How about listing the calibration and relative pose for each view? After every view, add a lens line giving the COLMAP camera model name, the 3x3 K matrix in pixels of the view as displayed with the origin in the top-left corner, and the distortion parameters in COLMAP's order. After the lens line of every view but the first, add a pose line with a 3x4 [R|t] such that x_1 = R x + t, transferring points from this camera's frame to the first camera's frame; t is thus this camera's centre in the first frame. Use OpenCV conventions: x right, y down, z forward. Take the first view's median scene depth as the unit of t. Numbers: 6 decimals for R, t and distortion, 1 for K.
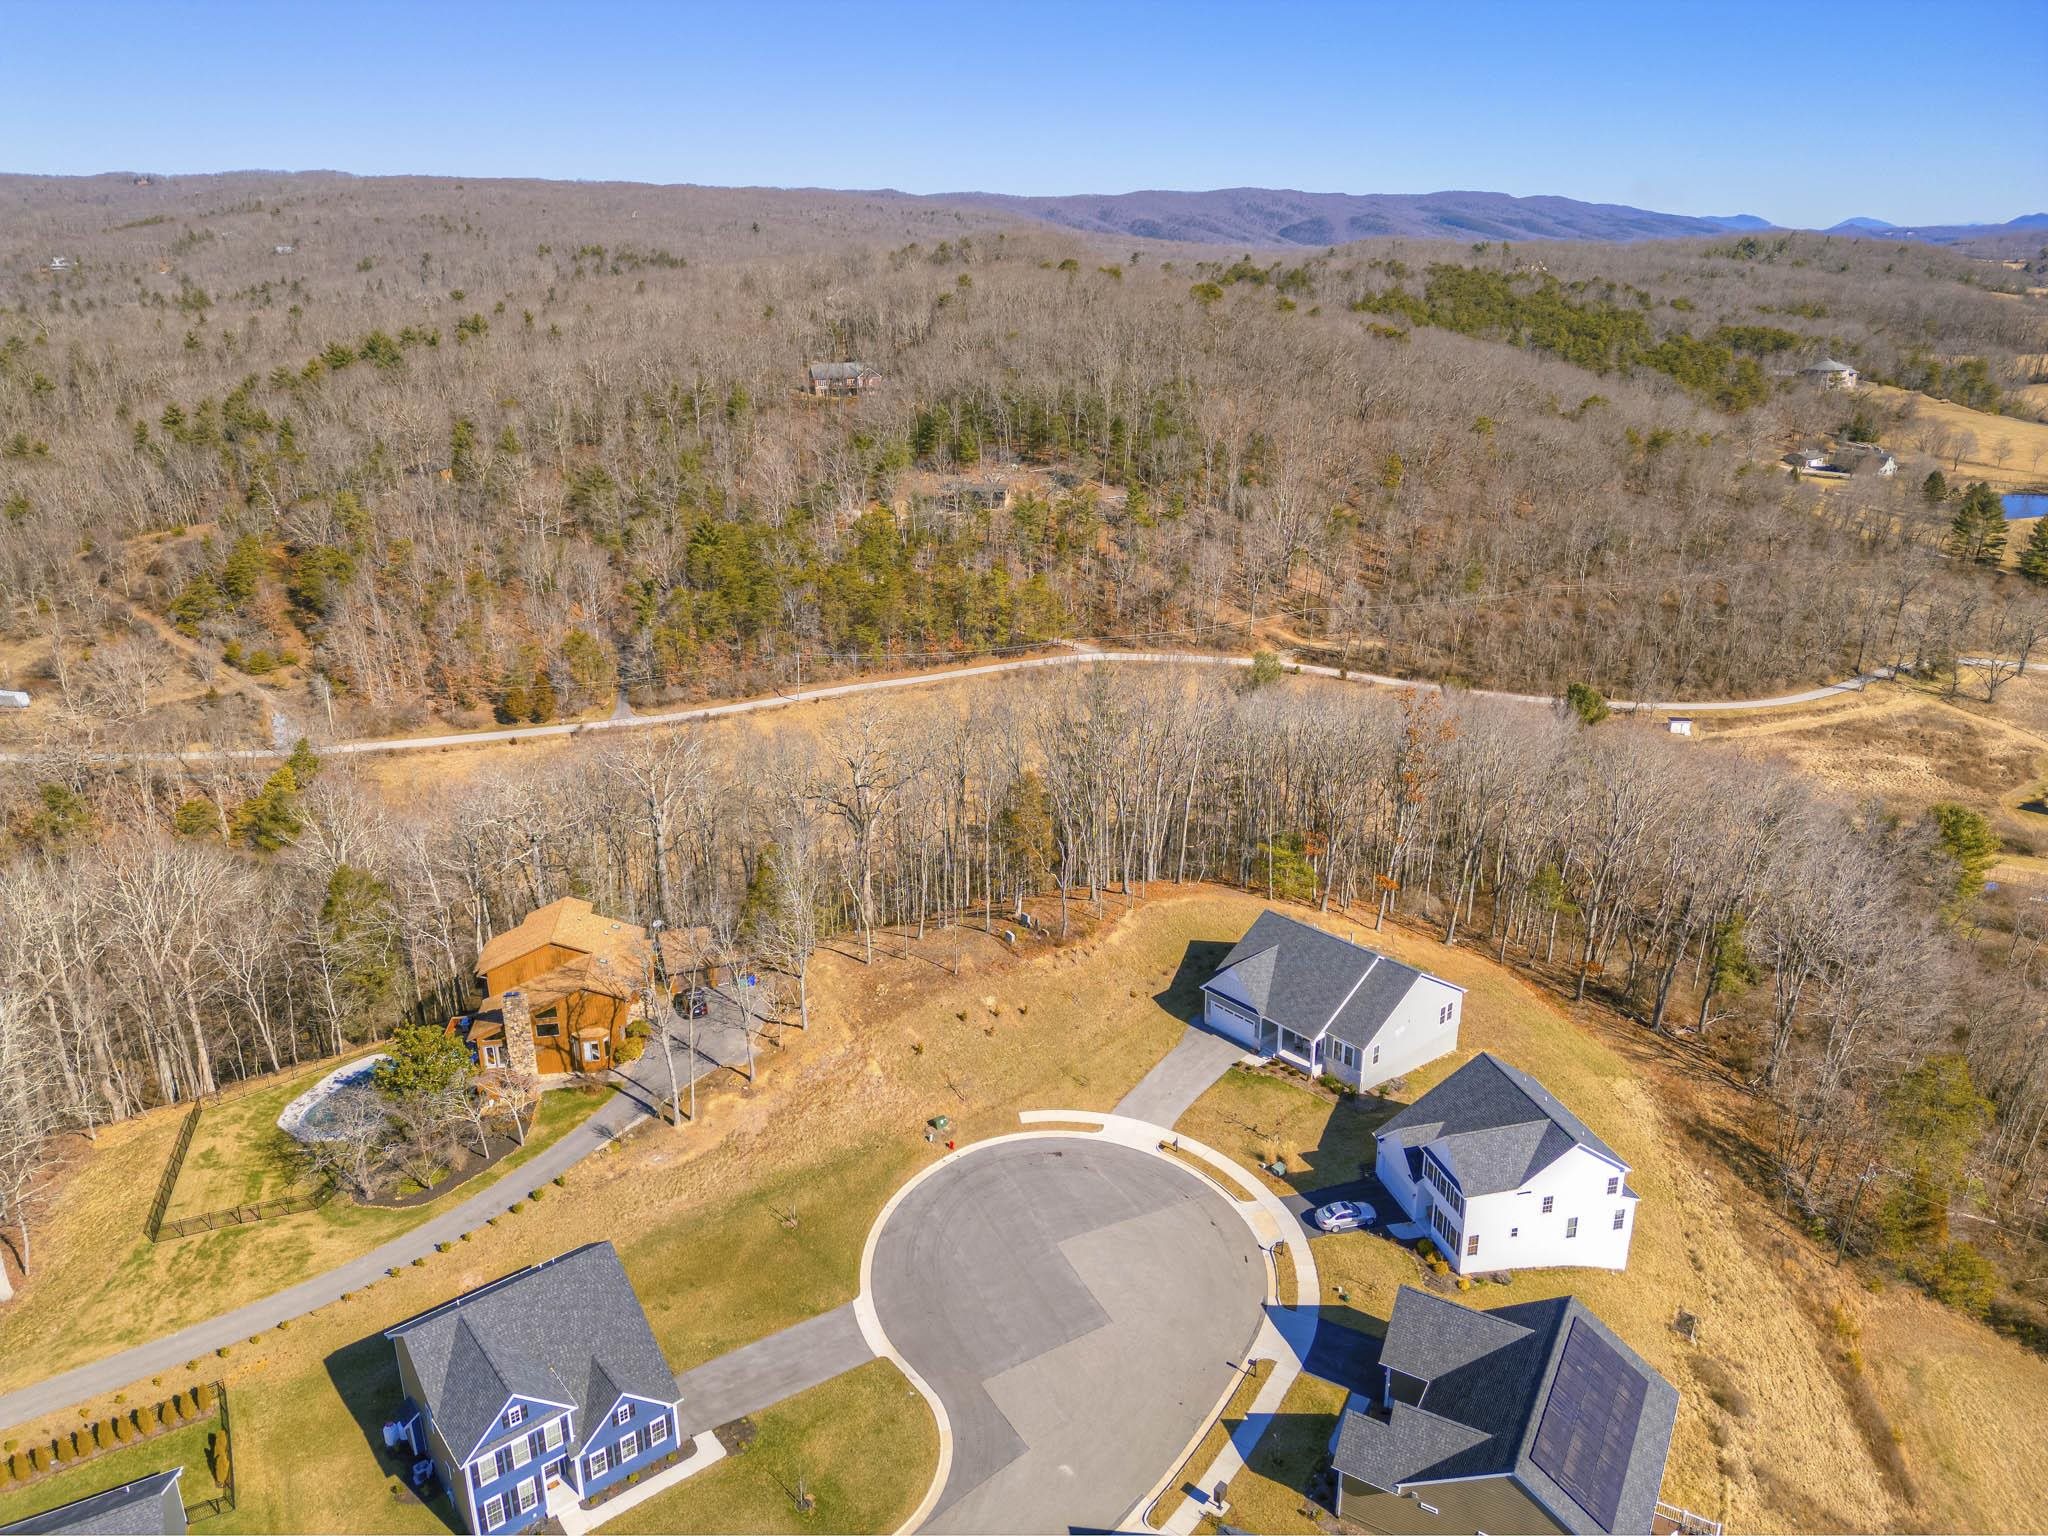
lens RADIAL K [[1427.7, 0, 1027.2], [0, 1427.7, 773.1], [0, 0, 1]] dist [0.077452, -0.069333]
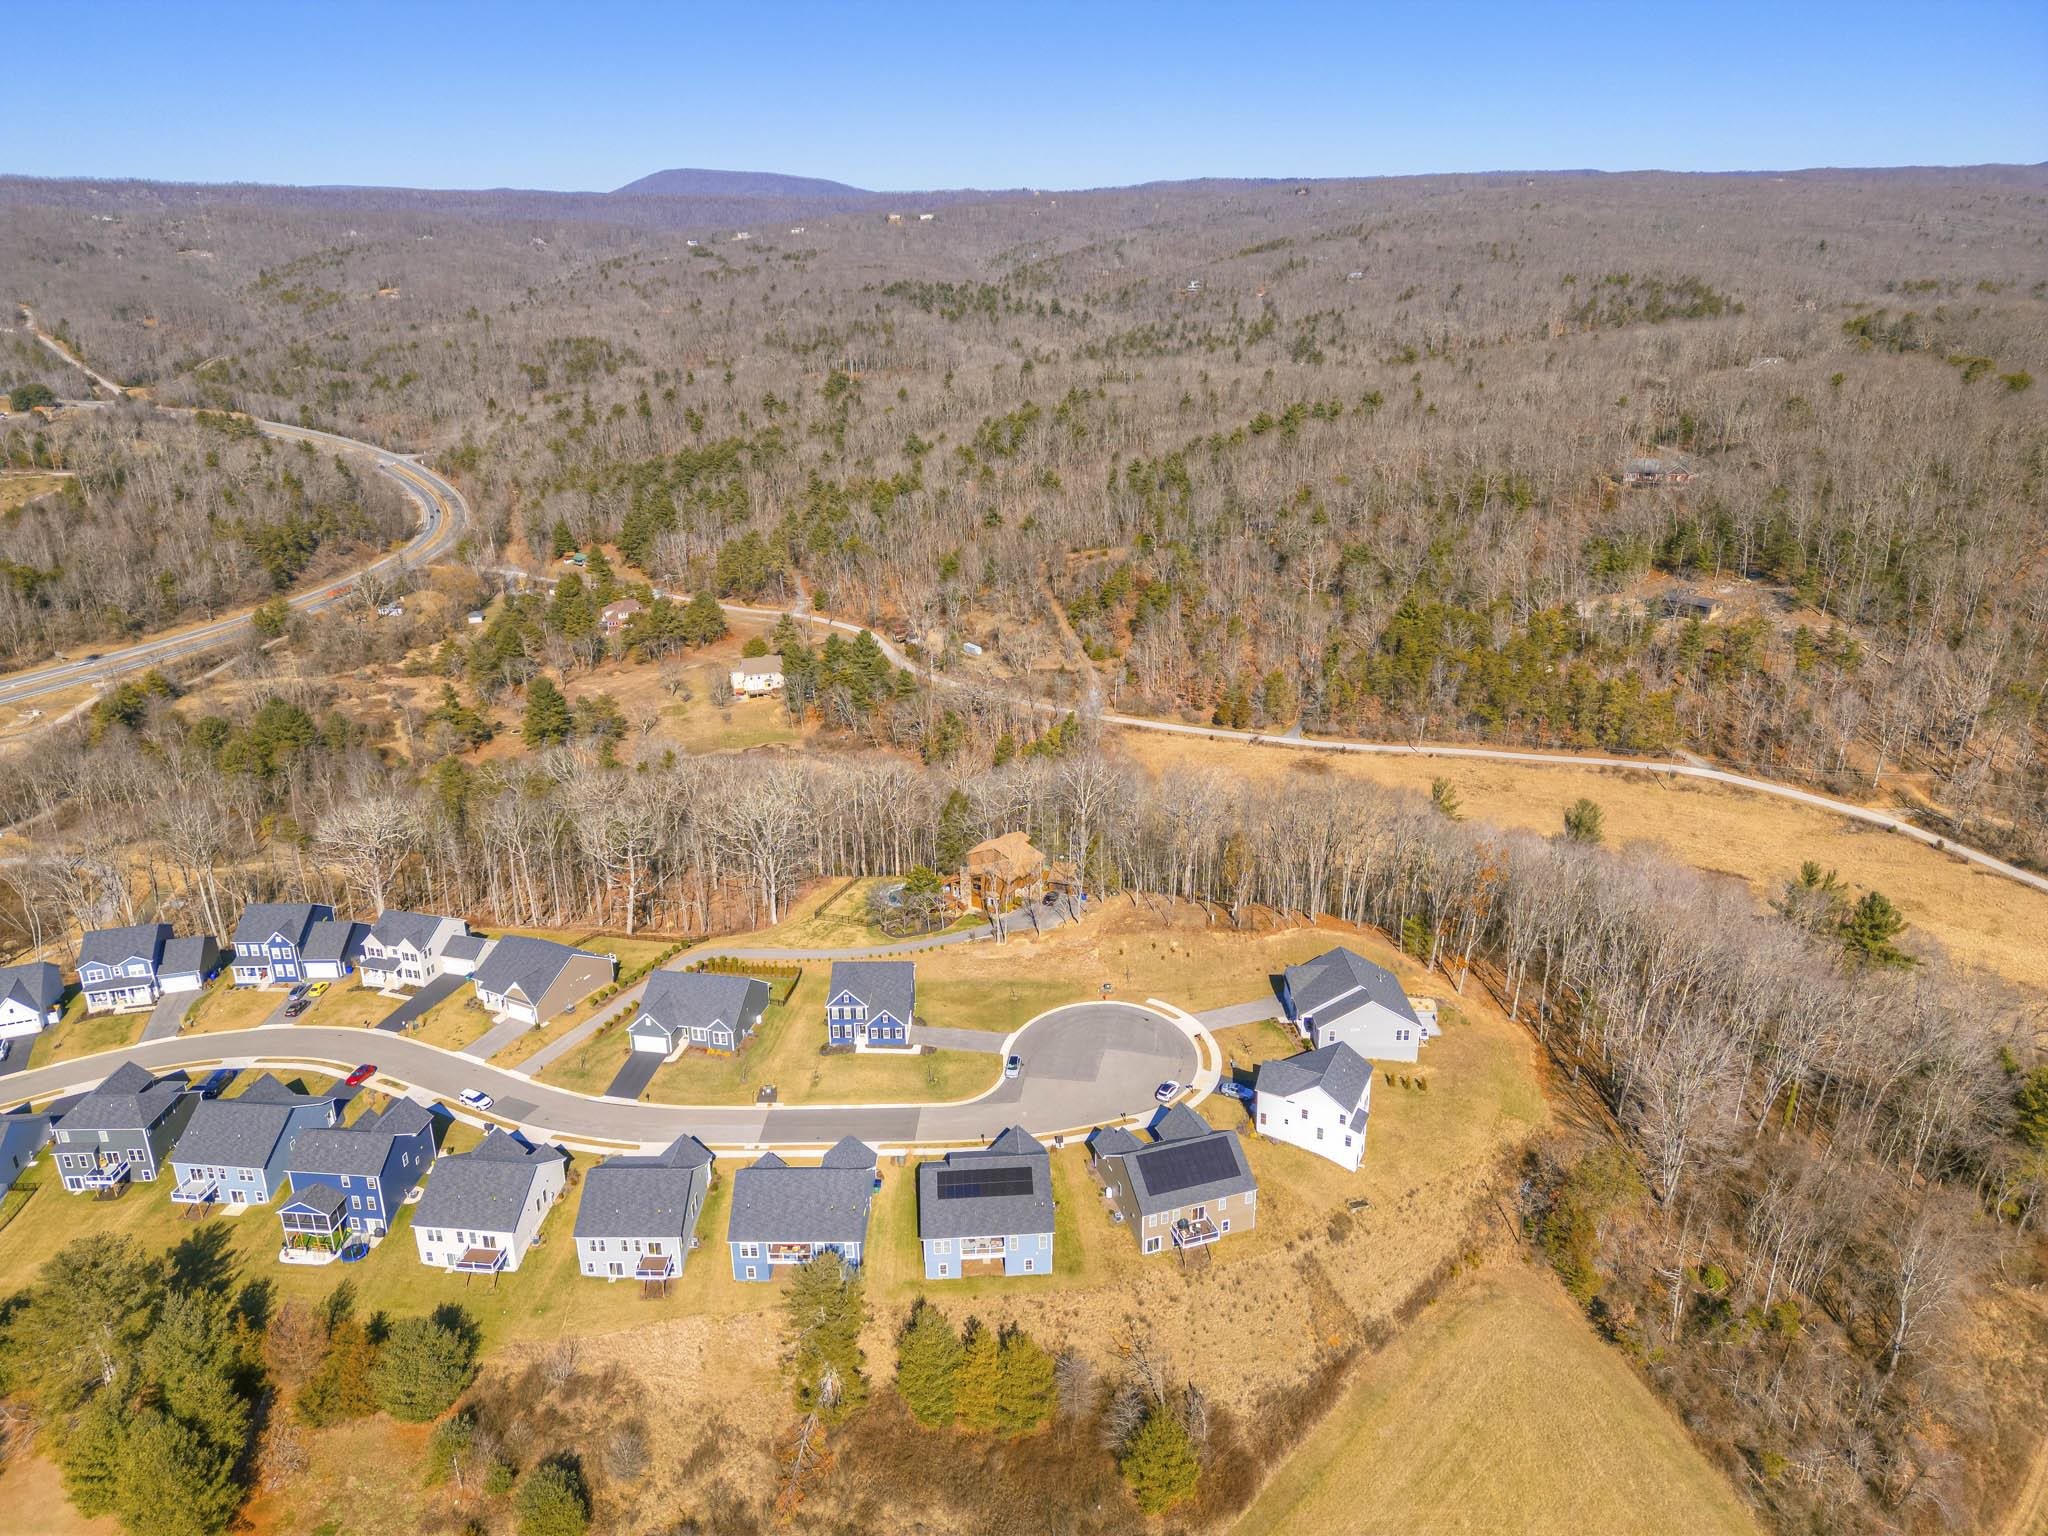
lens RADIAL K [[1427.7, 0, 1027.2], [0, 1427.7, 773.1], [0, 0, 1]] dist [0.077452, -0.069333]
pose [[0.761310, 0.230601, -0.605996, 0.960899], [-0.220979, 0.970943, 0.091861, -0.195955], [0.609570, 0.063978, 0.790146, -0.634650]]
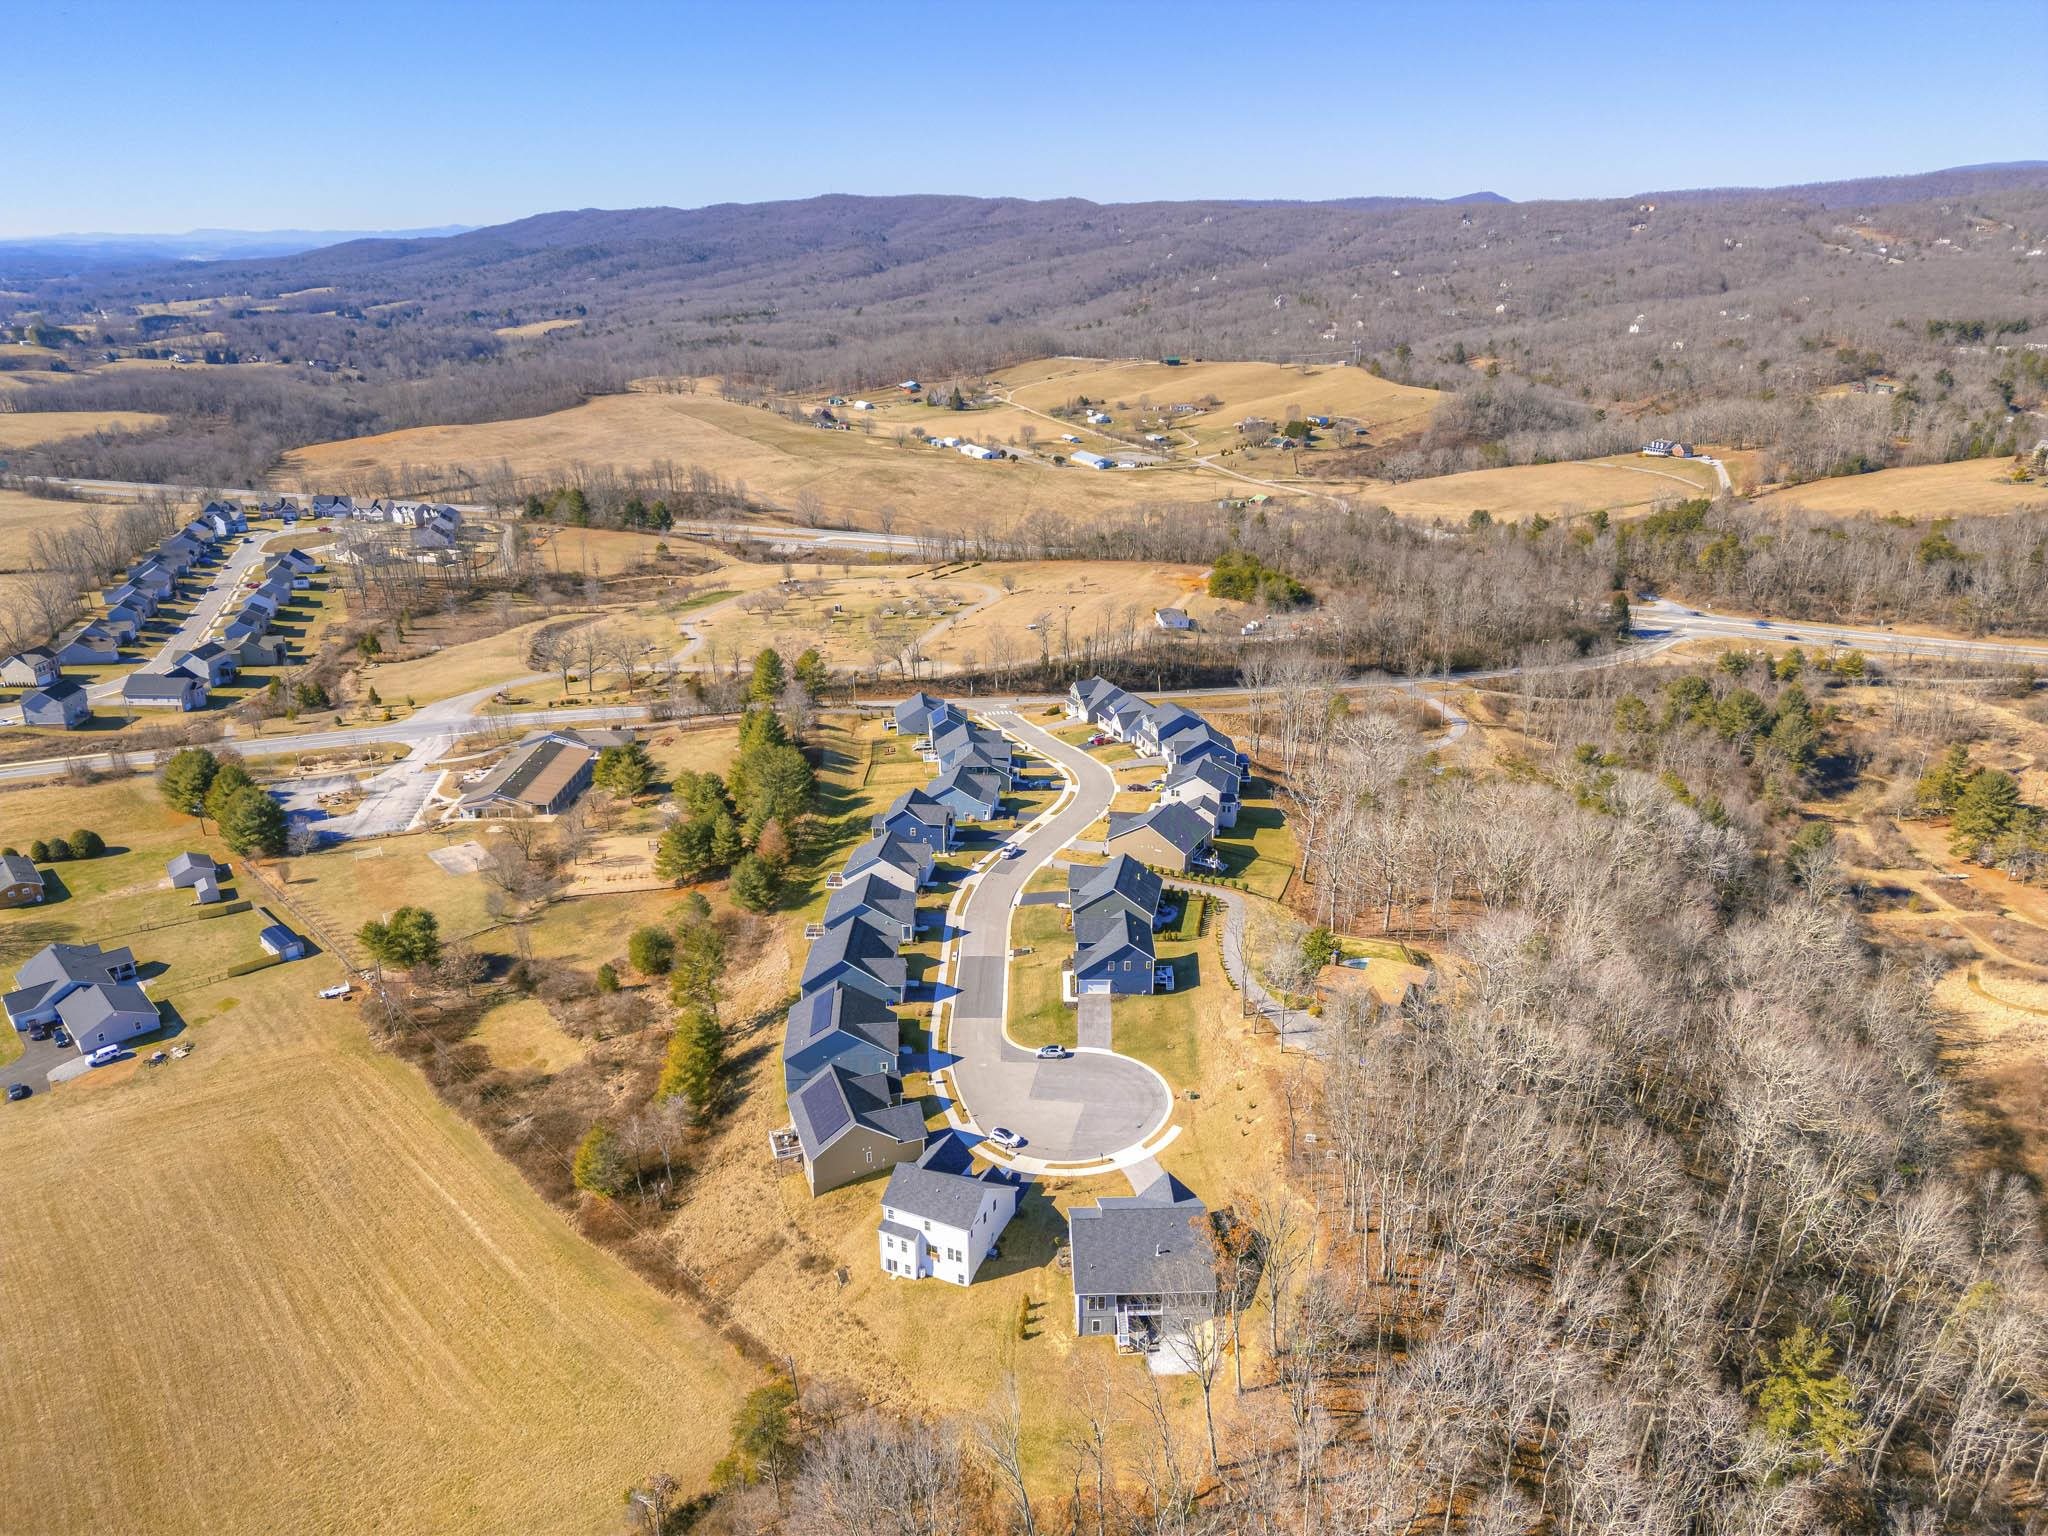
lens RADIAL K [[1427.7, 0, 1027.2], [0, 1427.7, 773.1], [0, 0, 1]] dist [0.077452, -0.069333]
pose [[-0.639763, 0.284898, -0.713818, 1.194908], [-0.253616, 0.798481, 0.545992, -0.969238], [0.725522, 0.530341, -0.438584, 1.385181]]
